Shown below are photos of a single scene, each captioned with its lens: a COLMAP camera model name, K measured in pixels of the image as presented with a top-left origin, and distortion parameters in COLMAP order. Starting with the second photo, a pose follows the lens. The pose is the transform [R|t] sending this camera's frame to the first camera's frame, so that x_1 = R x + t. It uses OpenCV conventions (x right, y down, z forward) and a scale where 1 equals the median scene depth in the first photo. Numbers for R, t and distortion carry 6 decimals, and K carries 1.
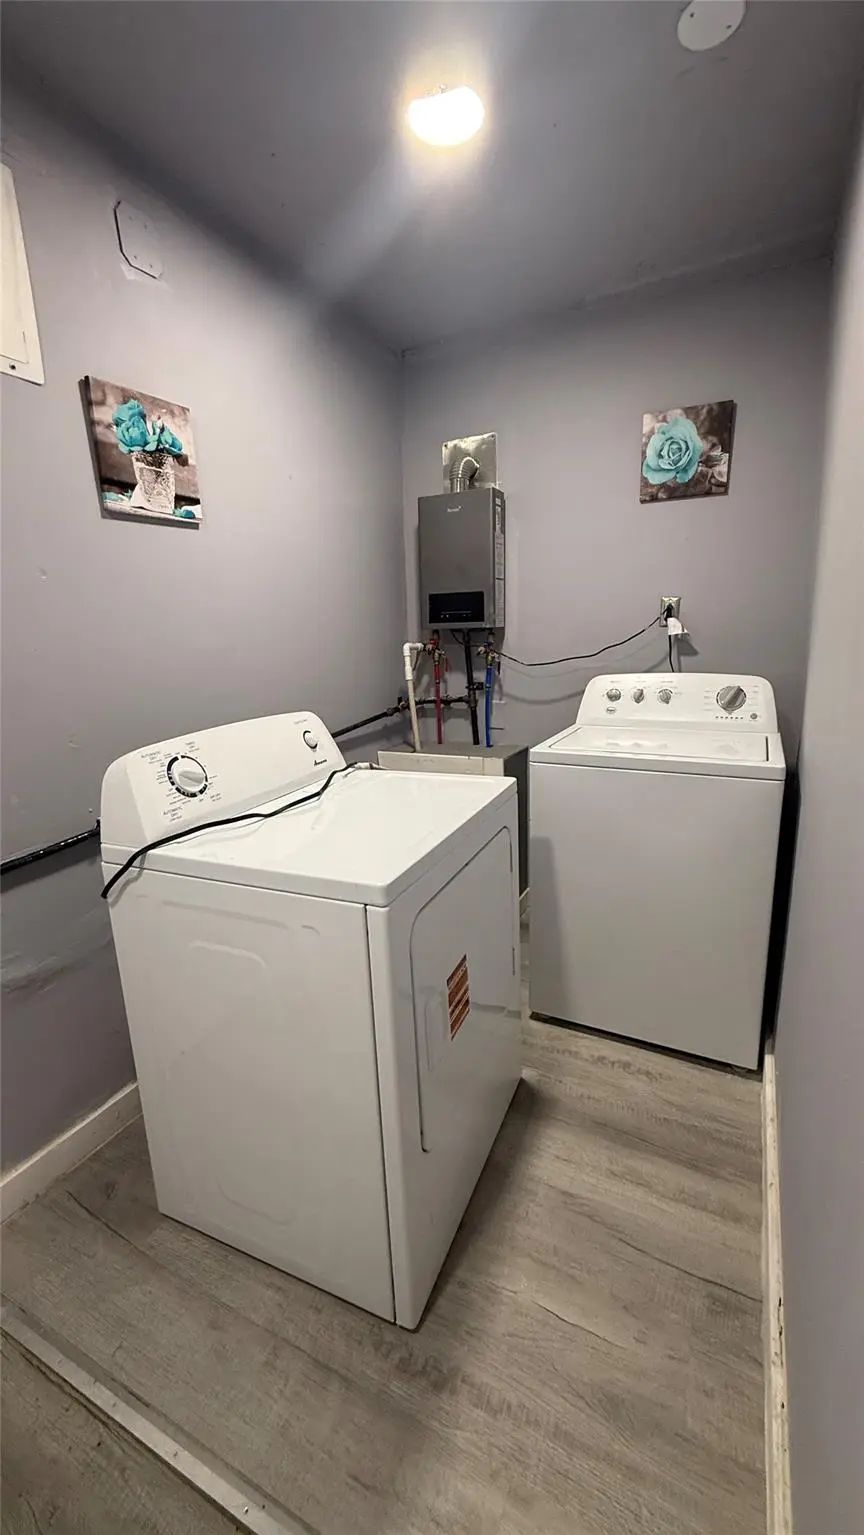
lens RADIAL K [[626.2, 0, 430.3], [0, 626.2, 766.0], [0, 0, 1]] dist [0.001941, 0.000572]
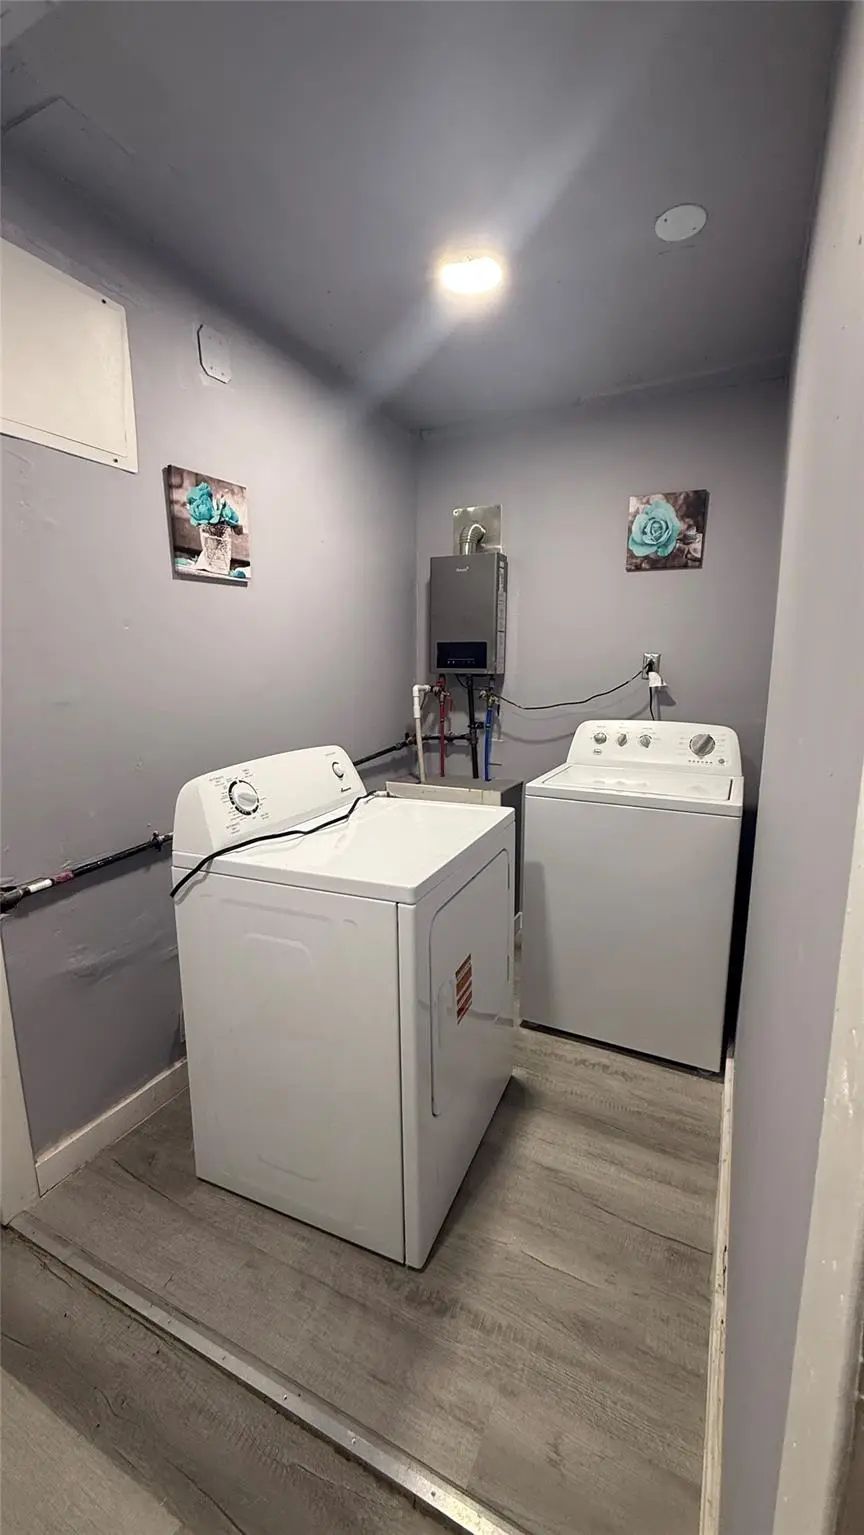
lens RADIAL K [[626.2, 0, 429.6], [0, 626.2, 764.9], [0, 0, 1]] dist [0.001941, 0.000572]
pose [[0.999440, 0.031230, 0.011994, -0.039775], [-0.030556, 0.998138, -0.052786, 0.005444], [-0.013620, 0.052390, 0.998534, -0.177998]]
